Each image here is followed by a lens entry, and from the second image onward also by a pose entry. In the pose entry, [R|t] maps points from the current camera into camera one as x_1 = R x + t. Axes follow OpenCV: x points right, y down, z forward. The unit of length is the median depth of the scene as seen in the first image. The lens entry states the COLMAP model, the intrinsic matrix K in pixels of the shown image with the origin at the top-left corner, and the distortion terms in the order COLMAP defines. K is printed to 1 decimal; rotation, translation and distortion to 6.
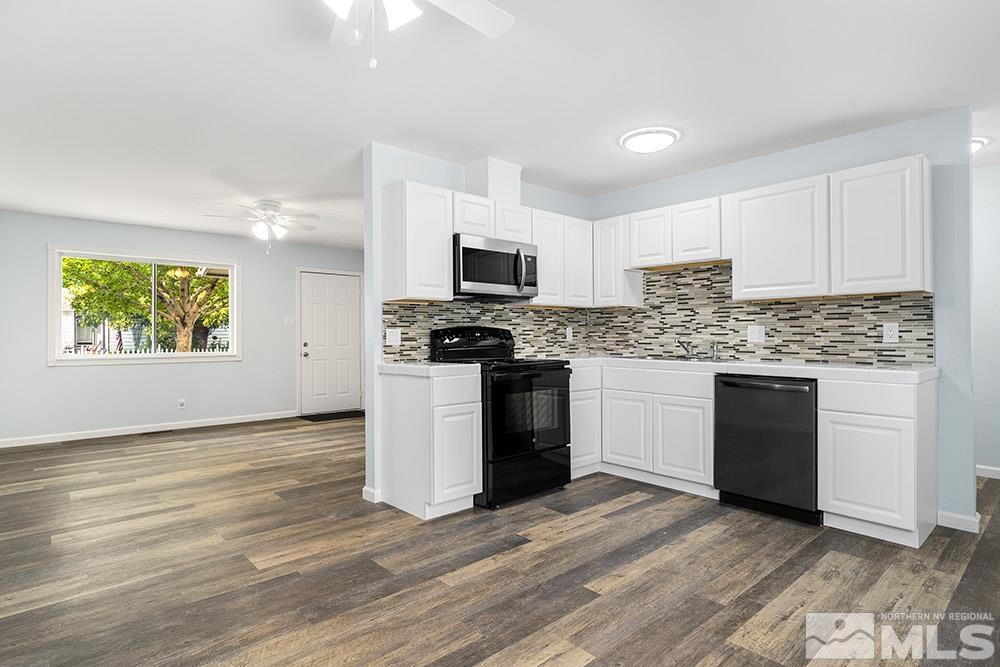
lens RADIAL K [[523.5, 0, 497.5], [0, 523.5, 332.6], [0, 0, 1]] dist [-0.001361, 0.000795]
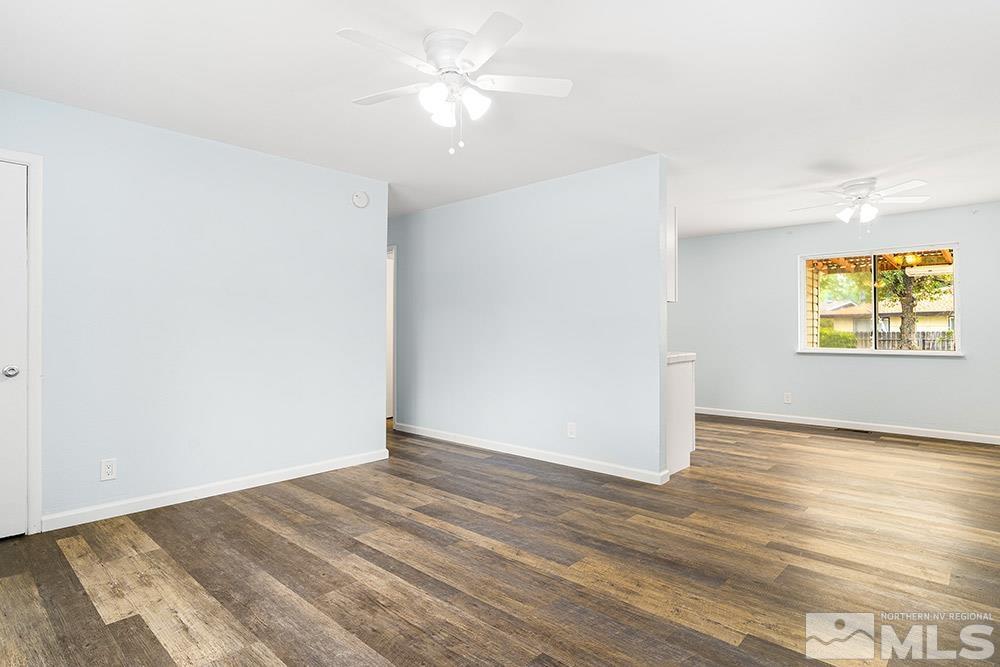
lens RADIAL K [[523.5, 0, 497.5], [0, 523.5, 332.6], [0, 0, 1]] dist [-0.001361, 0.000795]
pose [[-0.088052, 0.001834, 0.996114, -1.496925], [-0.001918, 0.999996, -0.002011, 0.010100], [-0.996114, -0.002088, -0.088048, 1.655904]]
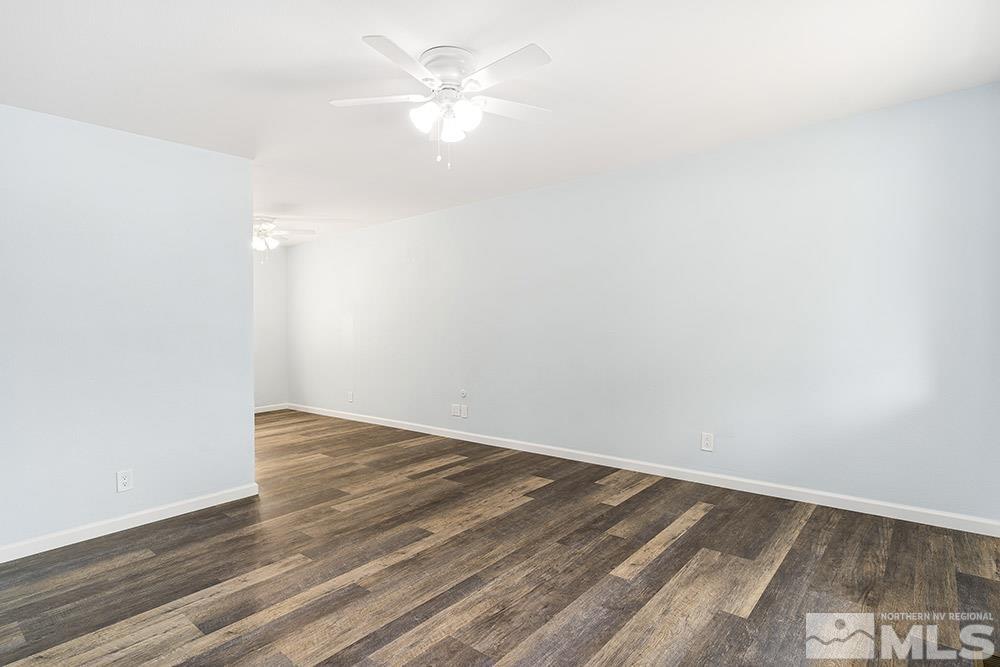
lens RADIAL K [[523.5, 0, 497.5], [0, 523.5, 332.6], [0, 0, 1]] dist [-0.001361, 0.000795]
pose [[-0.990410, 0.030835, -0.134678, -0.697521], [0.028793, 0.999439, 0.017087, -0.011875], [0.135129, 0.013045, -0.990742, 2.437331]]
